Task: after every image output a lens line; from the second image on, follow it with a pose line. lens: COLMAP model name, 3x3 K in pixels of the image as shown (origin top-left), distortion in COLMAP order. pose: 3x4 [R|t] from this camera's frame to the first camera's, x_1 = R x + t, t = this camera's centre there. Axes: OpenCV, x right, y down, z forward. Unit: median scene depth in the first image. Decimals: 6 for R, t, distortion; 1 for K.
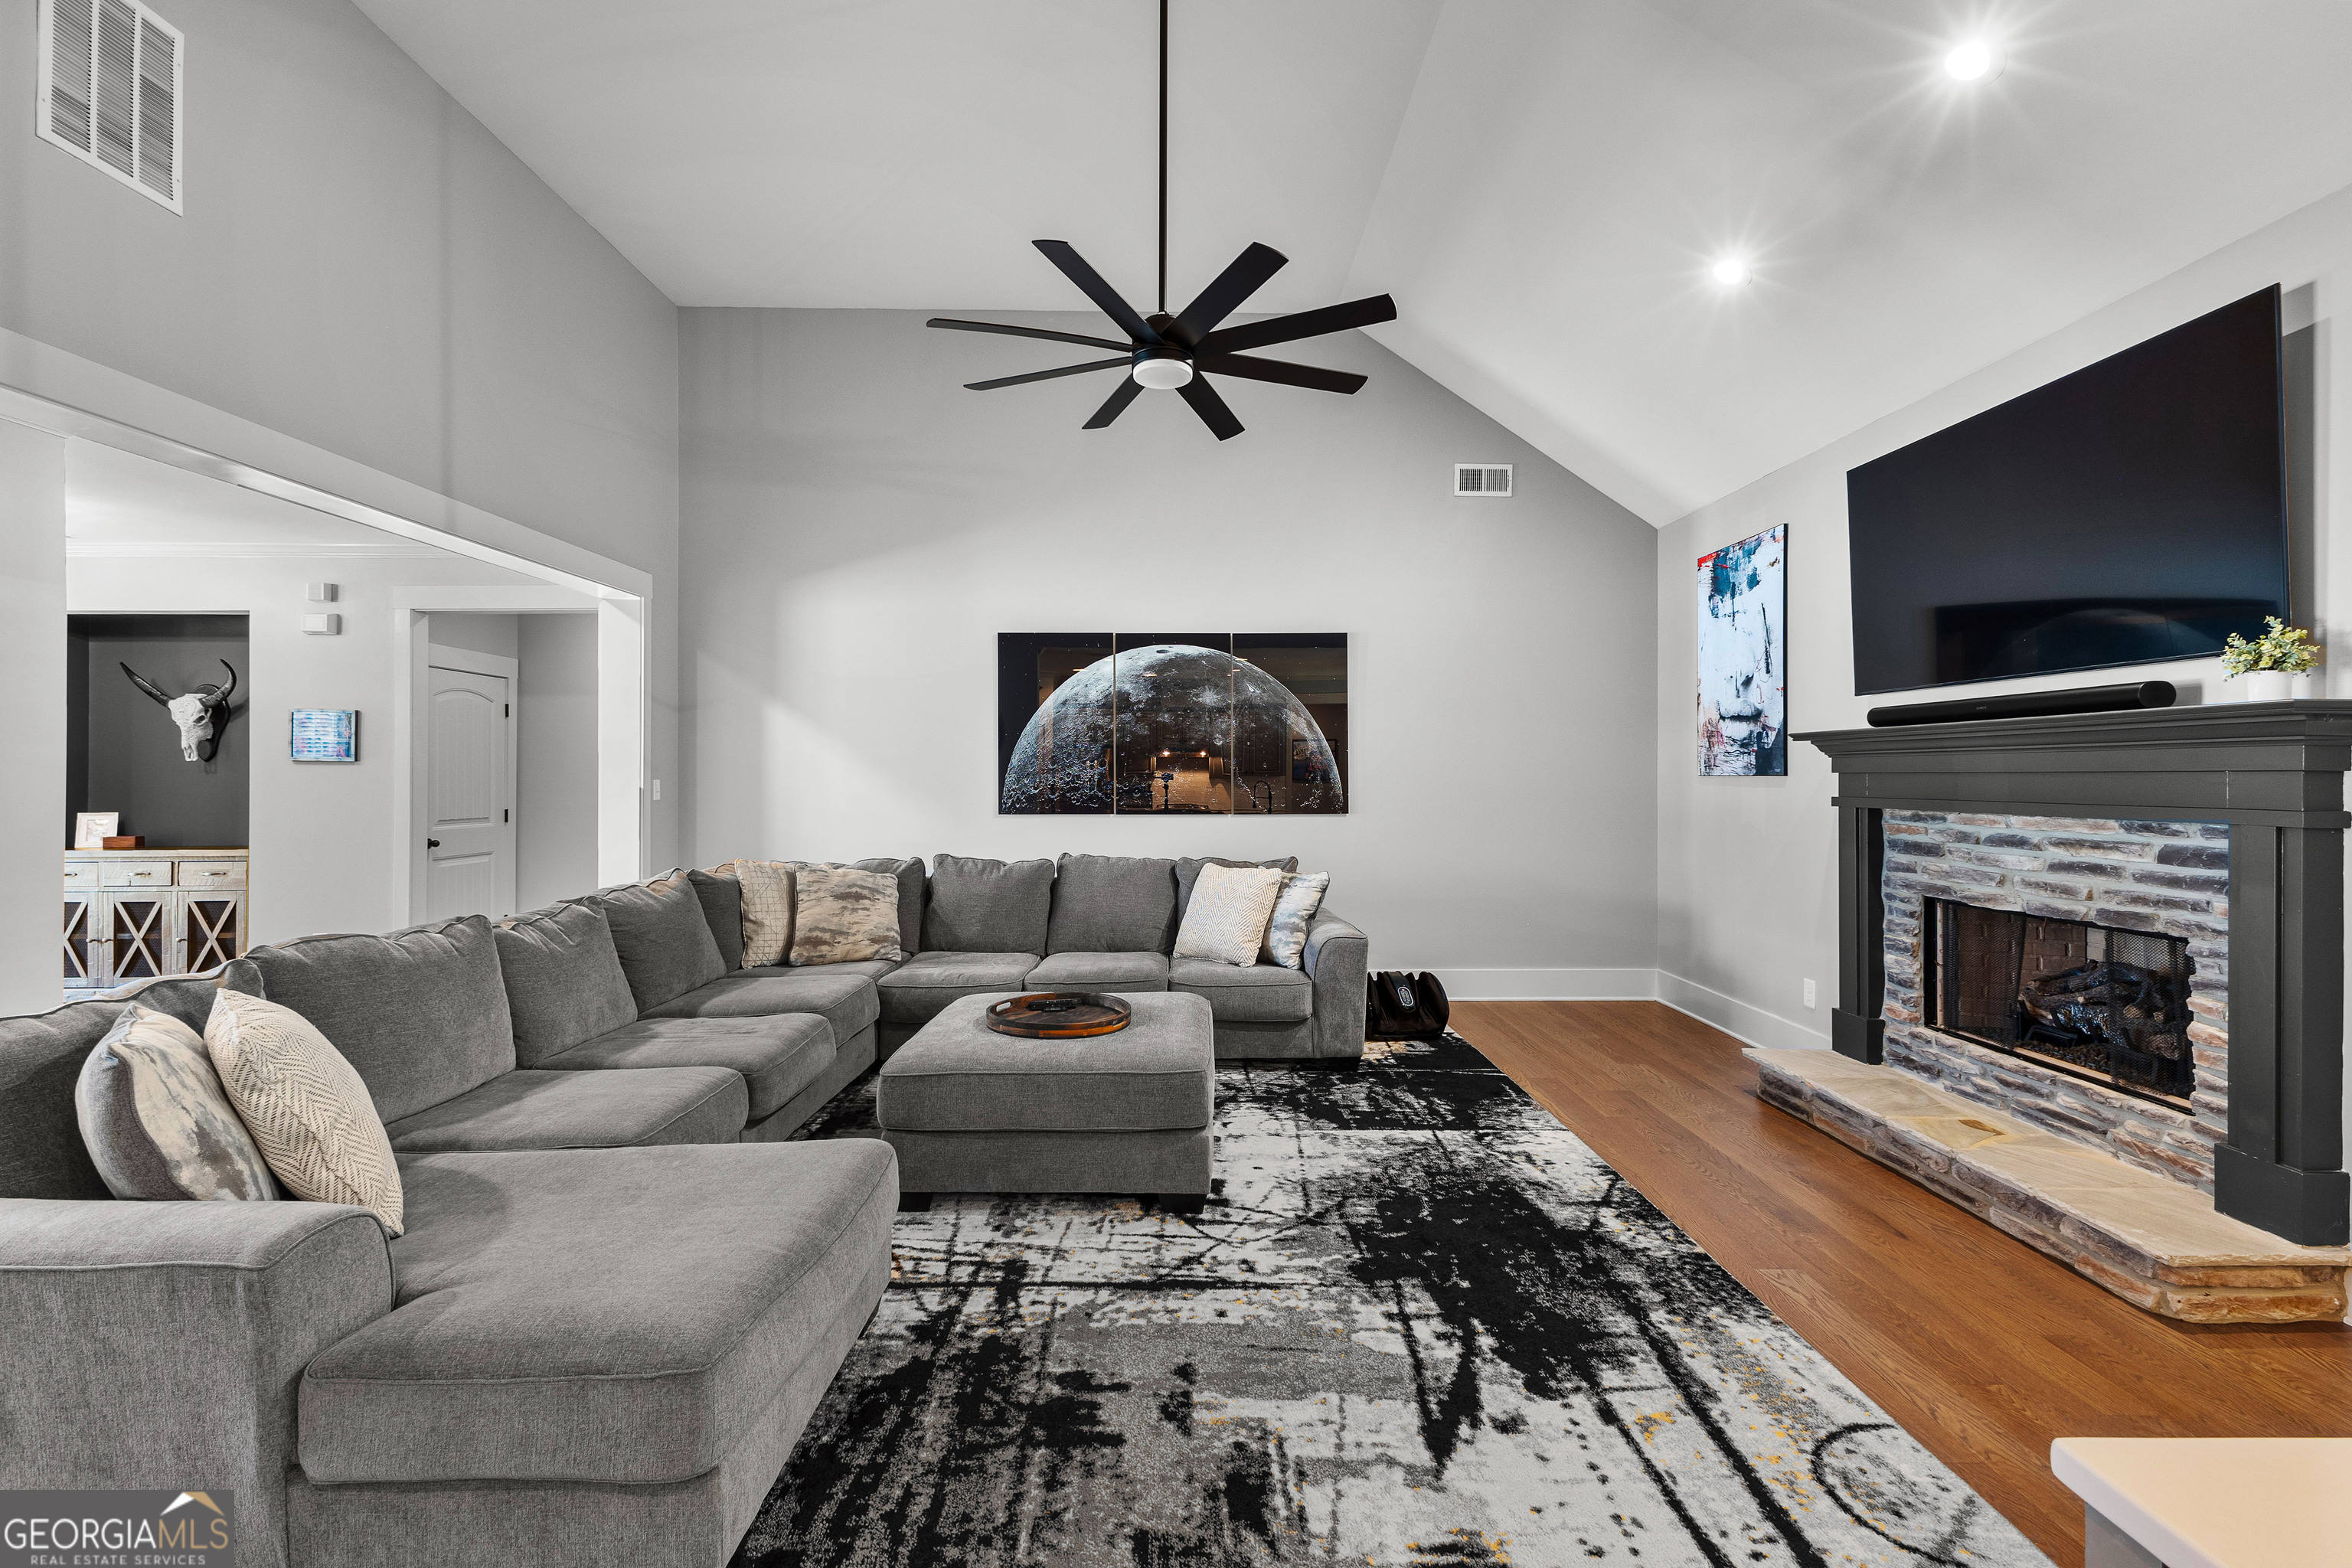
lens RADIAL K [[1024.0, 0, 1183.0], [0, 1024.0, 775.5], [0, 0, 1]] dist [0.018237, -0.004894]
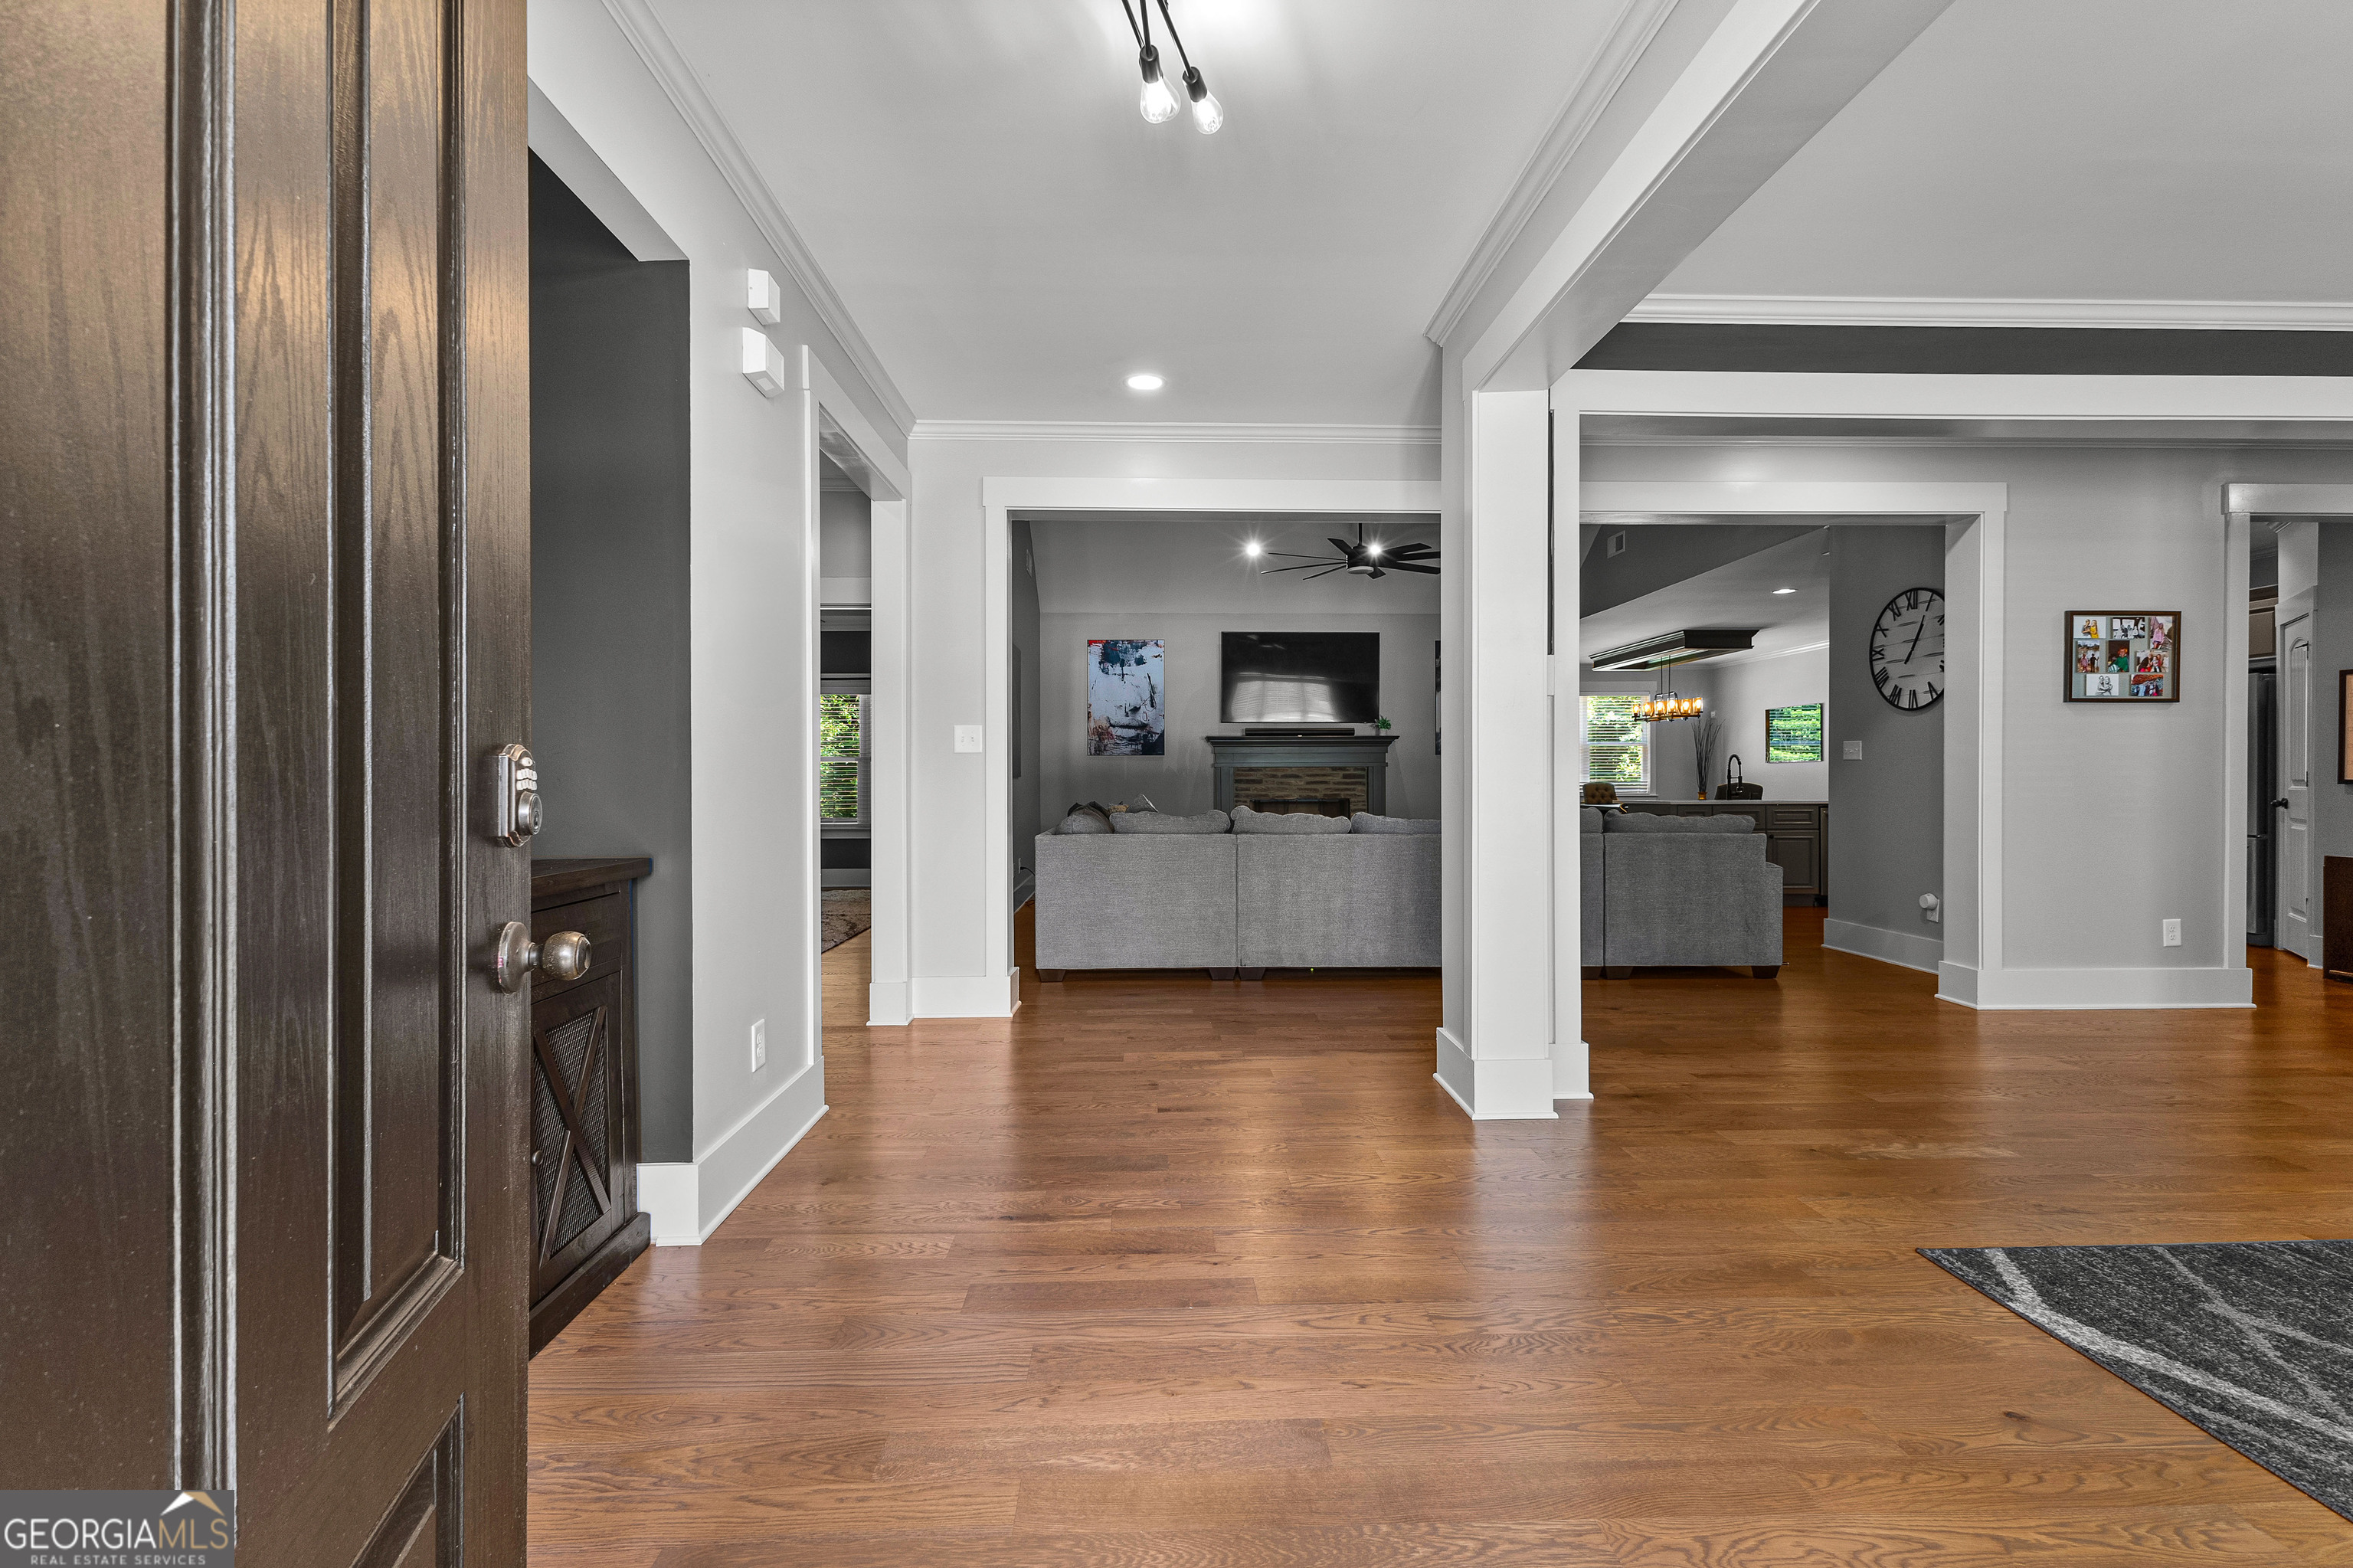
lens RADIAL K [[1024.4, 0, 1184.3], [0, 1024.4, 779.3], [0, 0, 1]] dist [0.018237, -0.004894]
pose [[-0.016811, -0.001036, 0.999858, -1.738940], [0.002004, 0.999997, 0.001069, 0.054142], [-0.999857, 0.002021, -0.016809, 1.080831]]
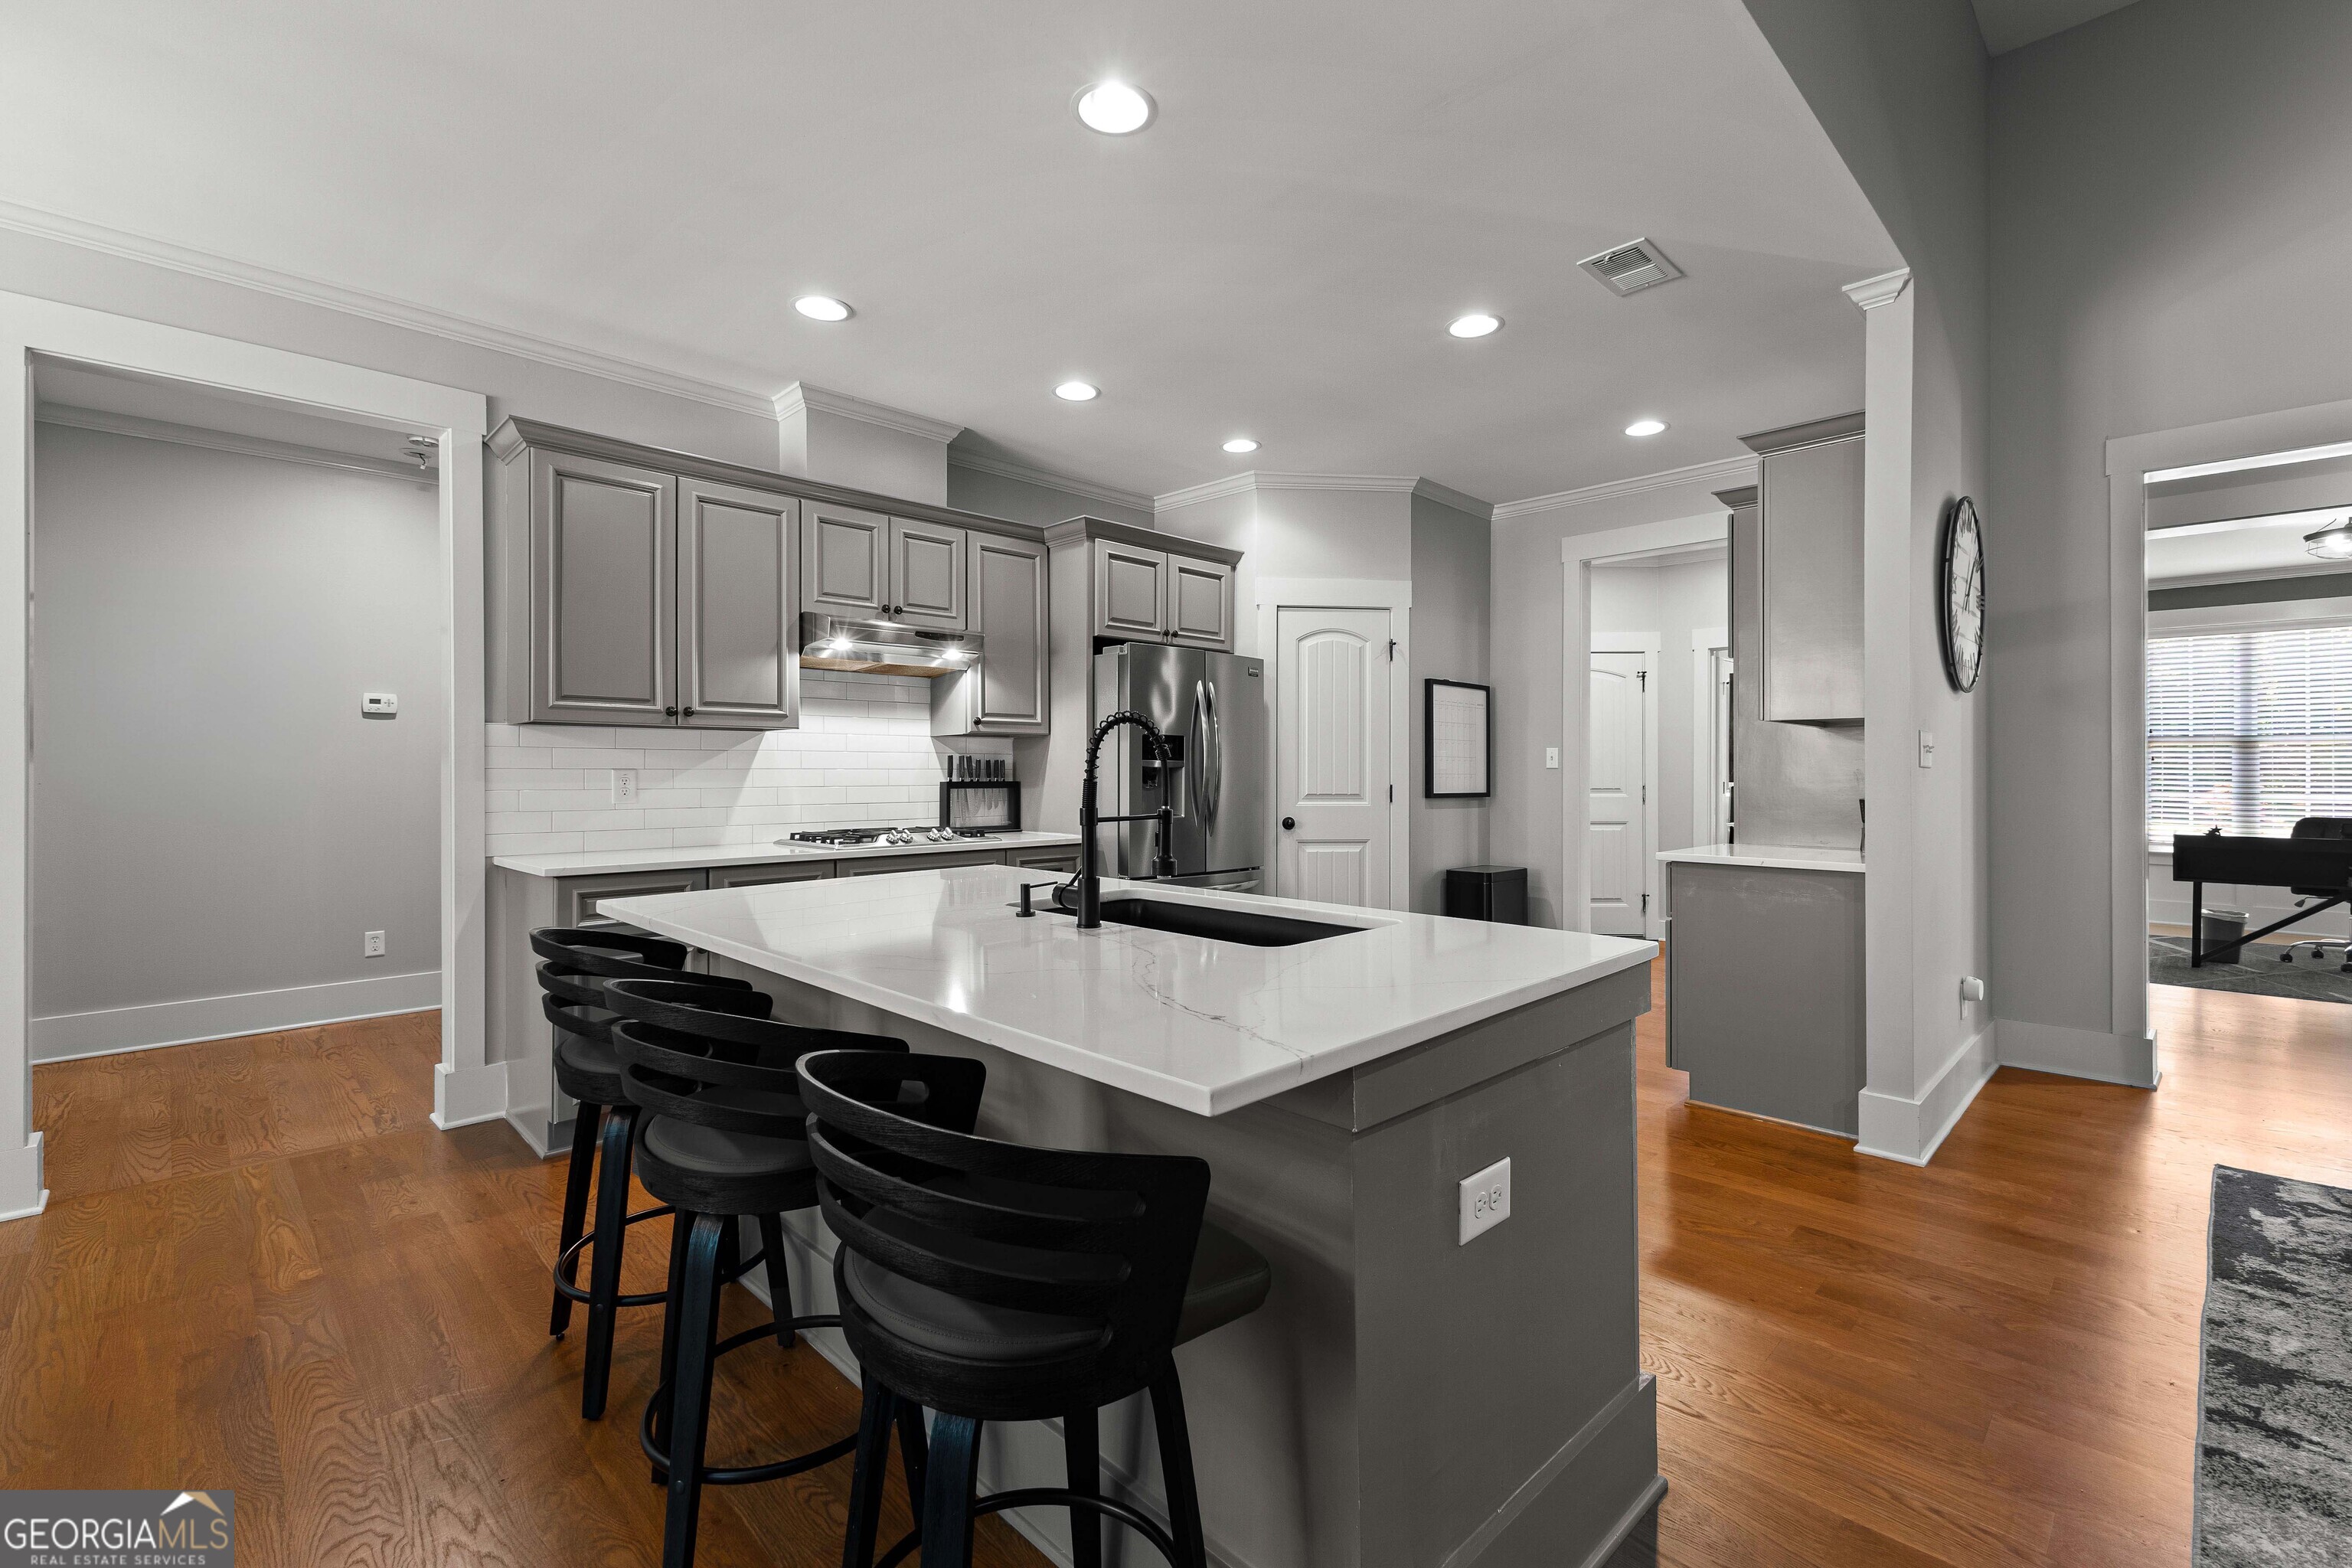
lens RADIAL K [[1024.0, 0, 1174.0], [0, 1024.0, 776.3], [0, 0, 1]] dist [0.018237, -0.004894]
pose [[-0.715984, 0.001960, -0.698114, 0.532916], [-0.002122, 0.999985, 0.004984, 0.033792], [0.698114, 0.005050, -0.715969, 0.302487]]
